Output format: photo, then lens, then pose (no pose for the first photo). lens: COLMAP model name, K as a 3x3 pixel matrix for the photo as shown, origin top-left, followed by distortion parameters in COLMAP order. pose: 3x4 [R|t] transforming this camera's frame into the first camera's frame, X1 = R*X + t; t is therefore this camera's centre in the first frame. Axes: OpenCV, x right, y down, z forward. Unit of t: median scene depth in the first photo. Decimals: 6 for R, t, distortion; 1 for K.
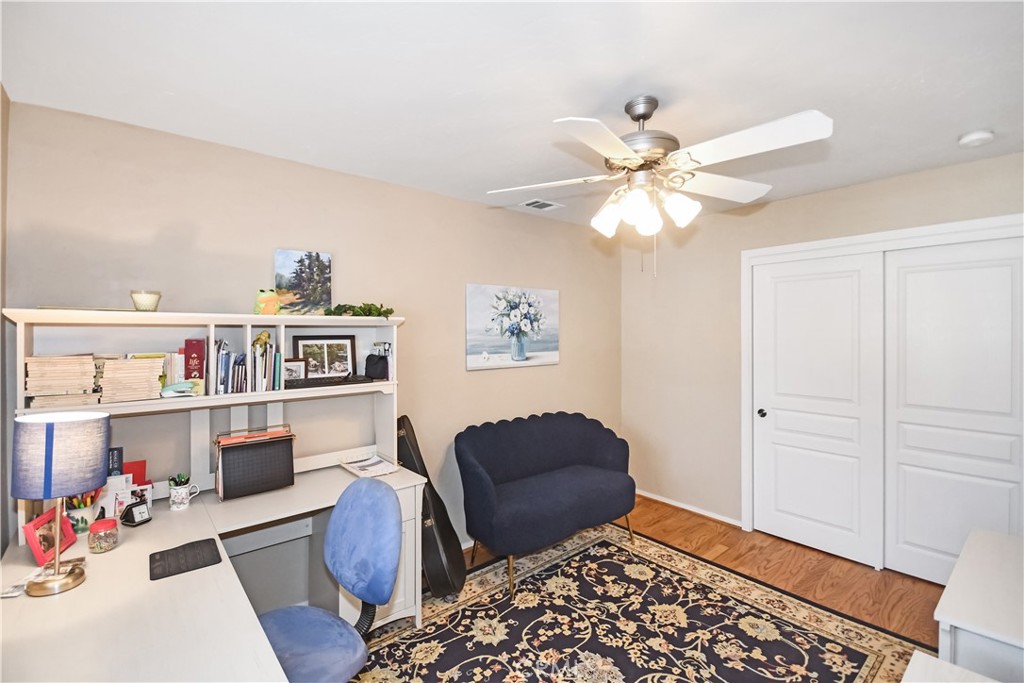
lens RADIAL K [[457.8, 0, 504.4], [0, 457.8, 340.3], [0, 0, 1]] dist [-0.000358, -0.000577]
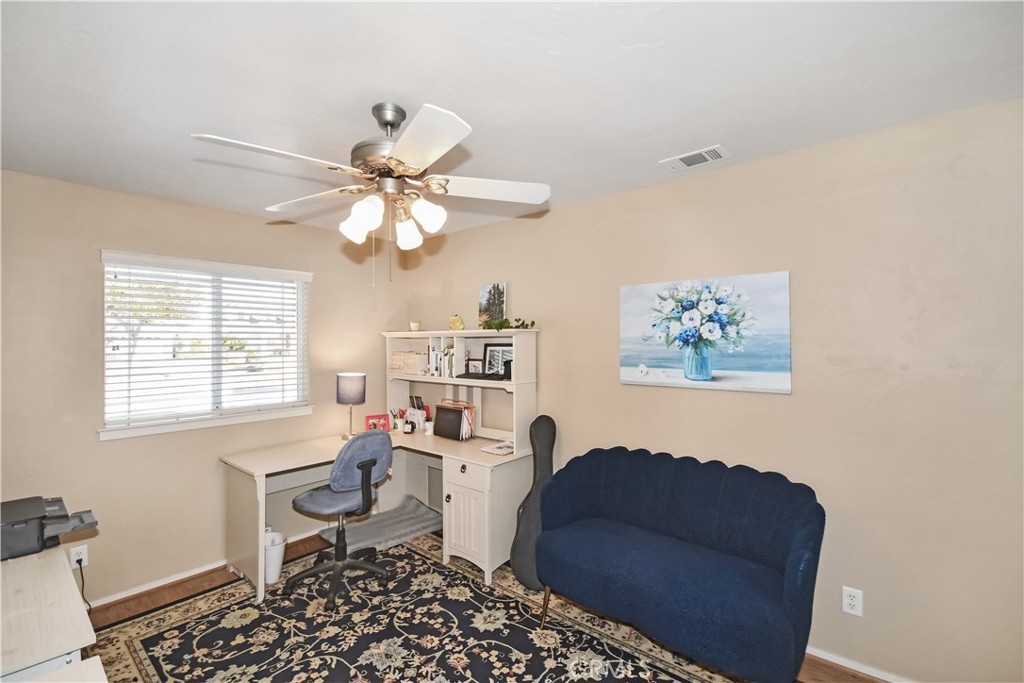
lens RADIAL K [[457.8, 0, 504.4], [0, 457.8, 340.3], [0, 0, 1]] dist [-0.000358, -0.000577]
pose [[0.146988, 0.008728, -0.989100, 0.942846], [-0.006264, 0.999949, 0.007893, -0.030478], [0.989118, 0.005035, 0.147035, 0.794913]]
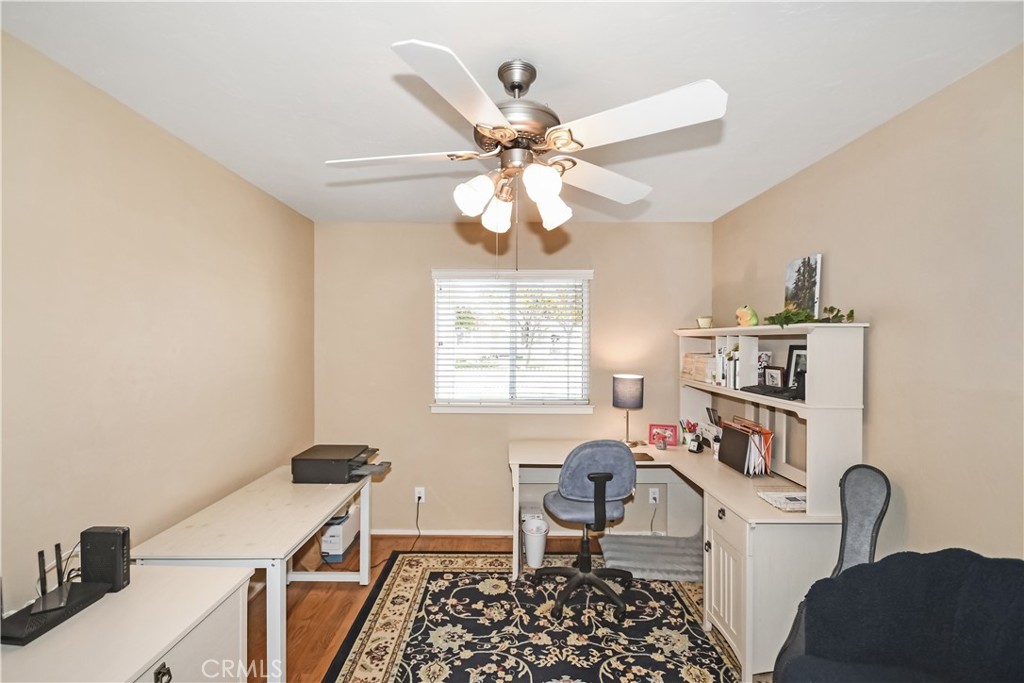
lens RADIAL K [[457.8, 0, 501.1], [0, 457.8, 344.7], [0, 0, 1]] dist [0.002678, 0.000389]
pose [[-0.654793, 0.015789, -0.755644, 0.695168], [-0.004907, 0.999672, 0.025140, -0.031486], [0.755793, 0.020169, -0.654500, 1.111428]]
